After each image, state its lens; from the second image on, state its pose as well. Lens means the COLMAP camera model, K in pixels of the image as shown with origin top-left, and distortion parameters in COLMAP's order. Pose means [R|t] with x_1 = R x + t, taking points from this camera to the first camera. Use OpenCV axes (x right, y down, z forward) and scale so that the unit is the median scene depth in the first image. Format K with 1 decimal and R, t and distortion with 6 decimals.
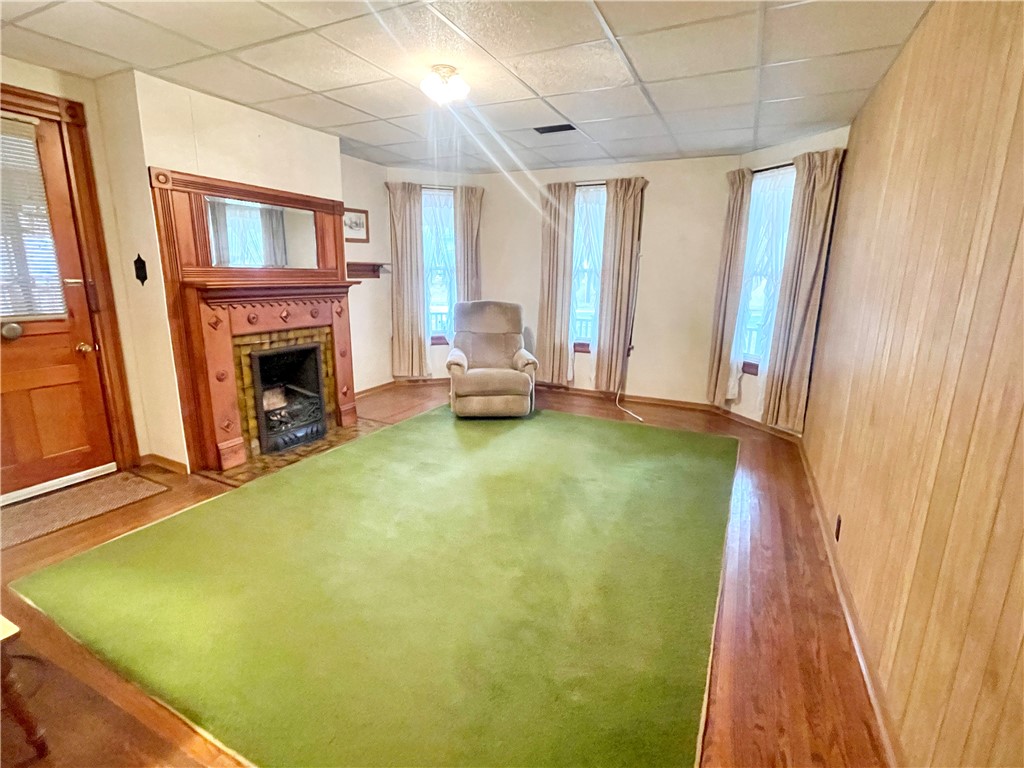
lens RADIAL K [[490.8, 0, 511.5], [0, 490.8, 383.1], [0, 0, 1]] dist [-0.001046, 0.000878]
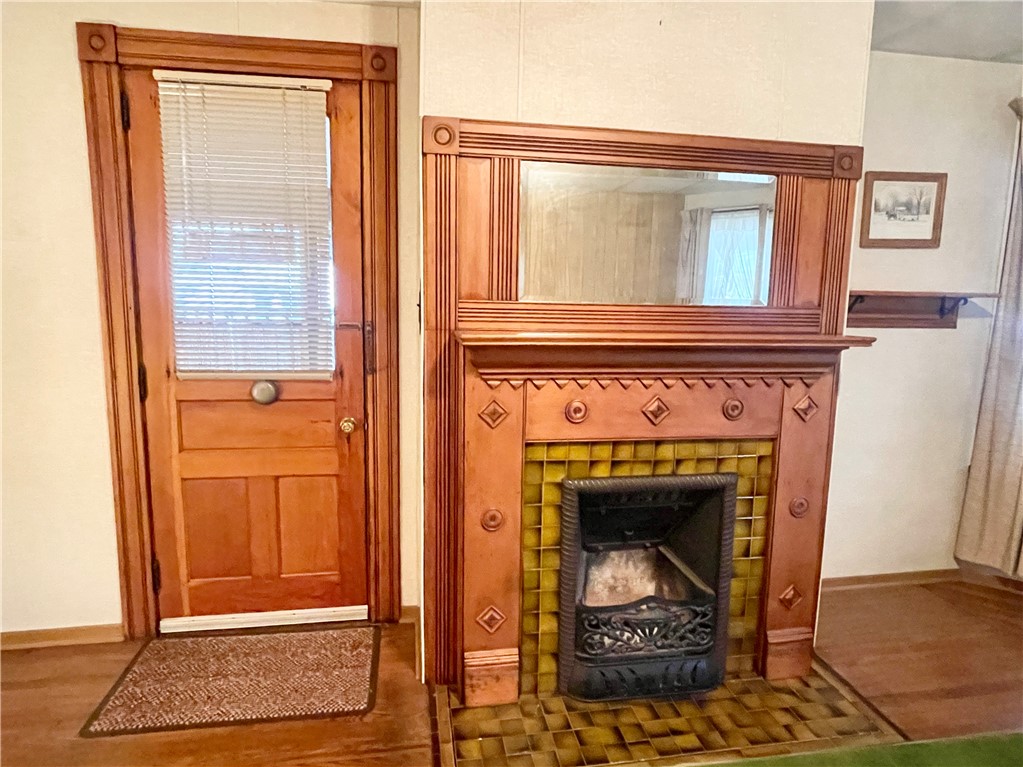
lens RADIAL K [[580.4, 0, 505.7], [0, 580.4, 377.8], [0, 0, 1]] dist [-0.005580, -0.000872]
pose [[0.571056, 0.103154, -0.814404, -0.110386], [-0.189532, 0.981837, -0.008537, -0.131053], [0.798732, 0.159231, 0.580235, 0.564578]]
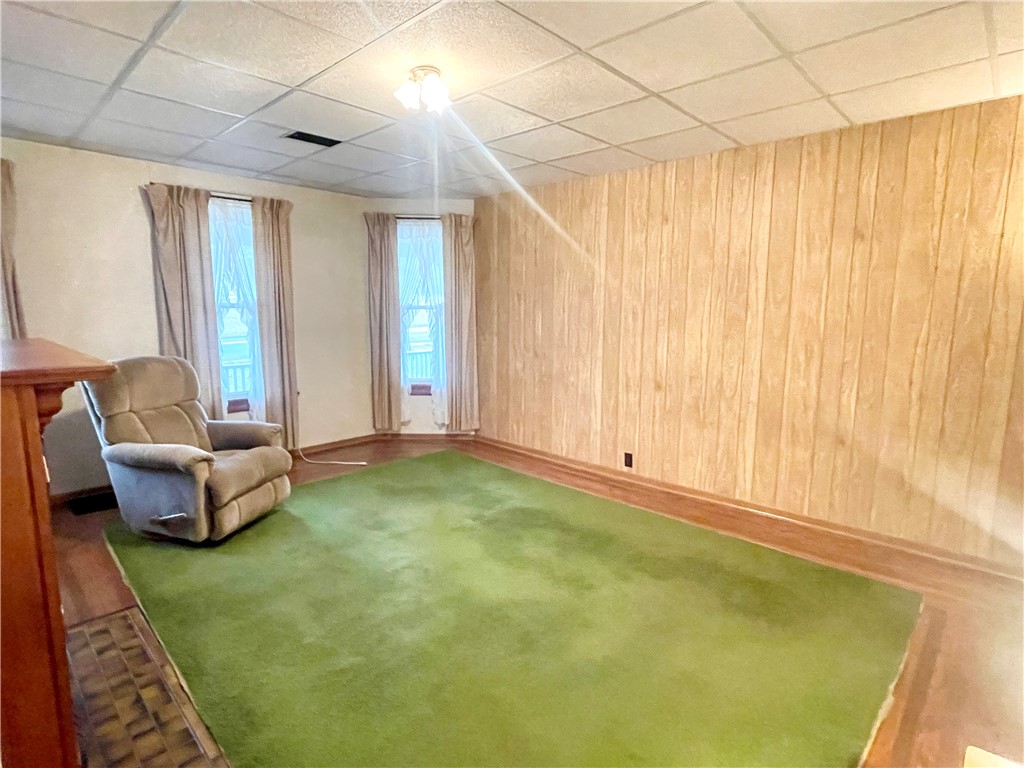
lens RADIAL K [[533.8, 0, 507.2], [0, 533.8, 382.6], [0, 0, 1]] dist [-0.003002, -0.000399]
pose [[0.319281, -0.151174, 0.935525, -0.708544], [0.210970, 0.973759, 0.085351, -0.129332], [-0.923878, 0.170116, 0.342796, 0.467093]]
